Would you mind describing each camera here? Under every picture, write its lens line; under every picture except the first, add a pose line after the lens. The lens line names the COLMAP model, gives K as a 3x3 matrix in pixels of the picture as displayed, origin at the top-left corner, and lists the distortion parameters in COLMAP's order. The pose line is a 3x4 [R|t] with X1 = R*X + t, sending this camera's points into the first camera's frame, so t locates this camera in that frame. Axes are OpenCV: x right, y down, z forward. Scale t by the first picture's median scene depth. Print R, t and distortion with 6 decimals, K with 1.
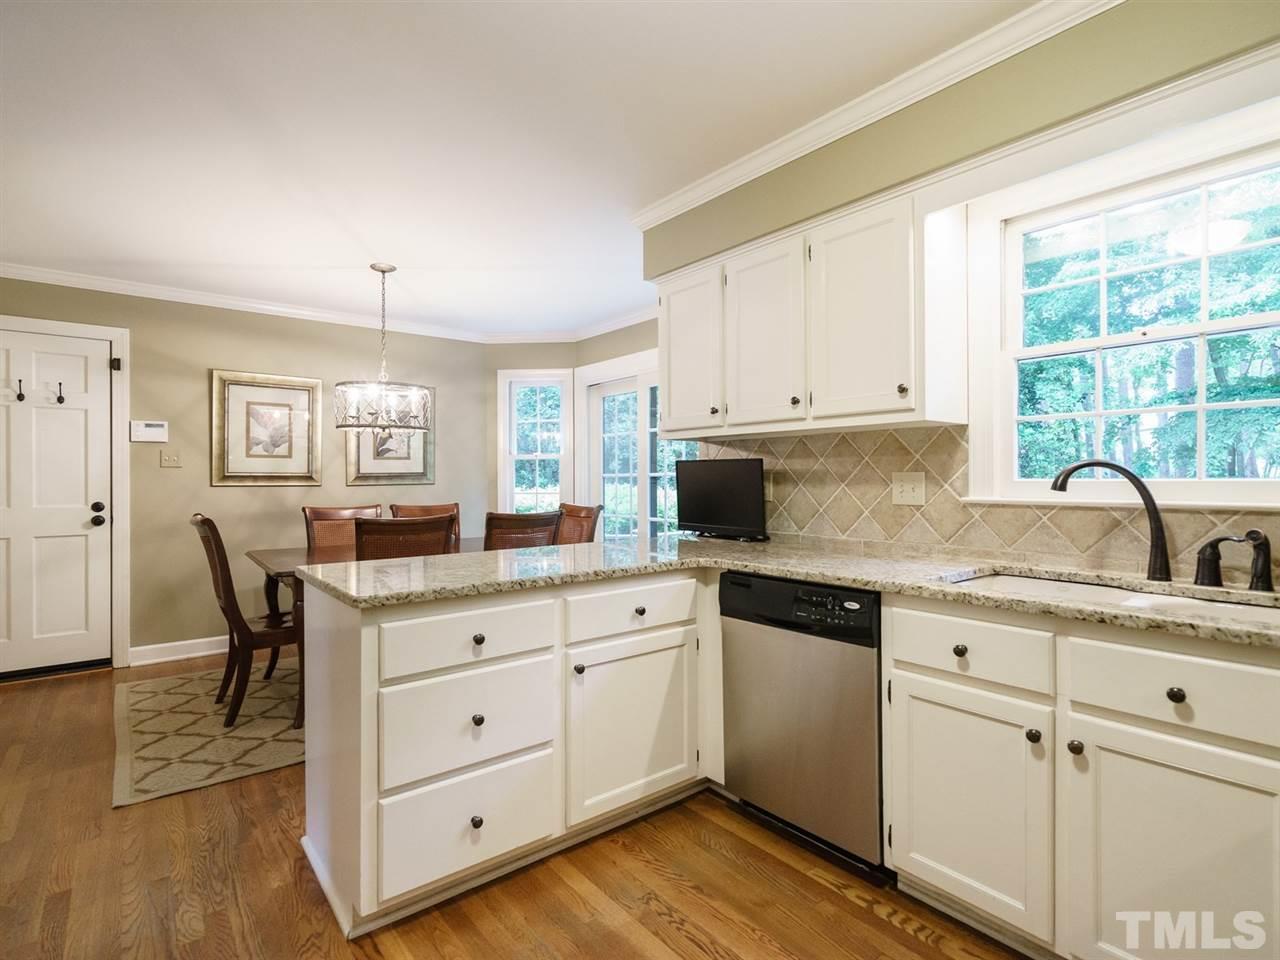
lens RADIAL K [[660.1, 0, 627.2], [0, 660.1, 478.0], [0, 0, 1]] dist [0.000623, 0.000423]
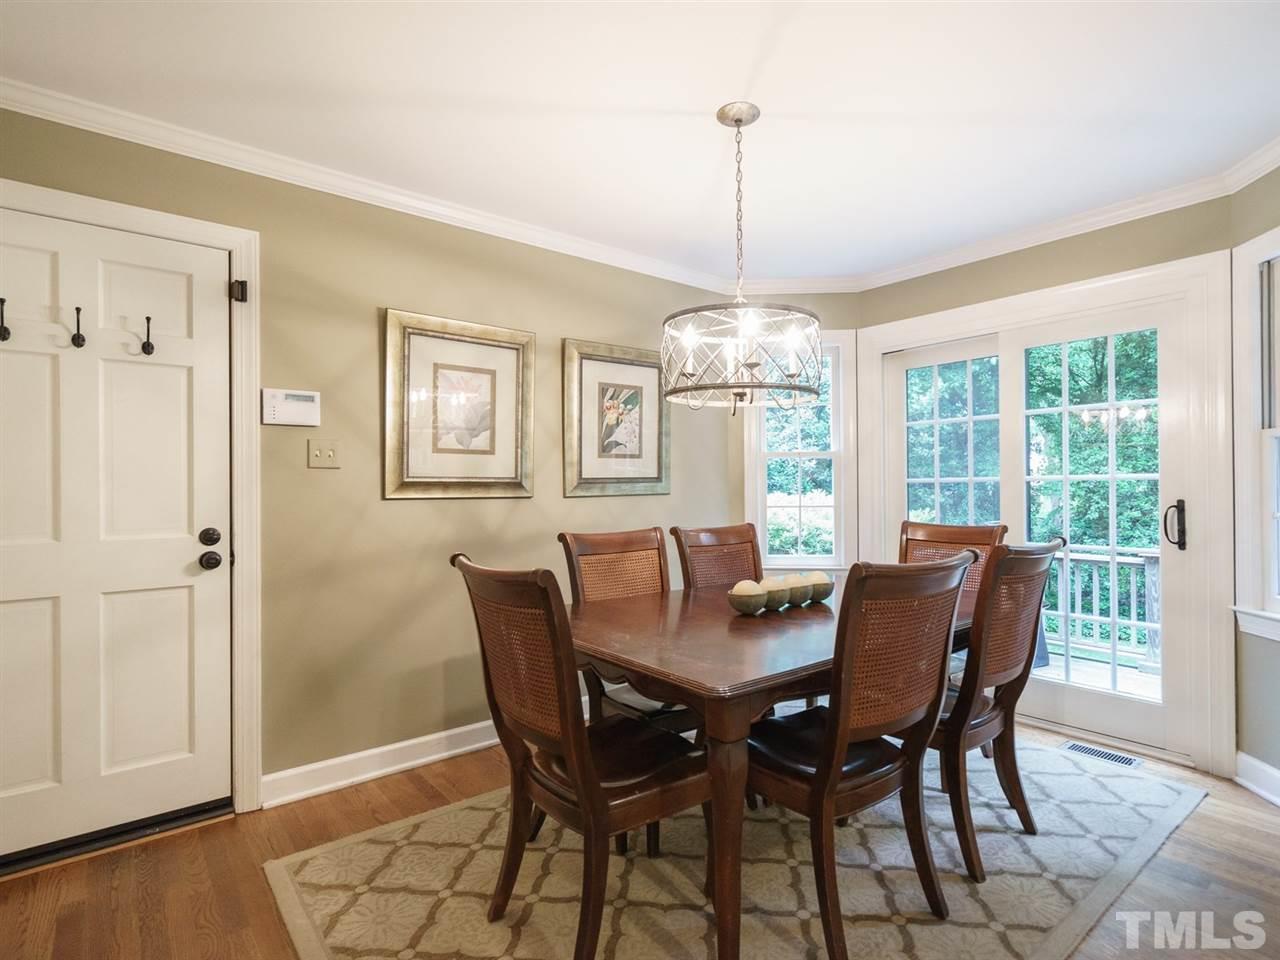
lens RADIAL K [[660.1, 0, 647.6], [0, 660.1, 483.5], [0, 0, 1]] dist [0.000623, 0.000423]
pose [[0.998941, -0.002449, 0.045935, -0.431119], [0.002543, 0.999995, -0.001979, -0.000391], [-0.045929, 0.002094, 0.998942, 0.392966]]
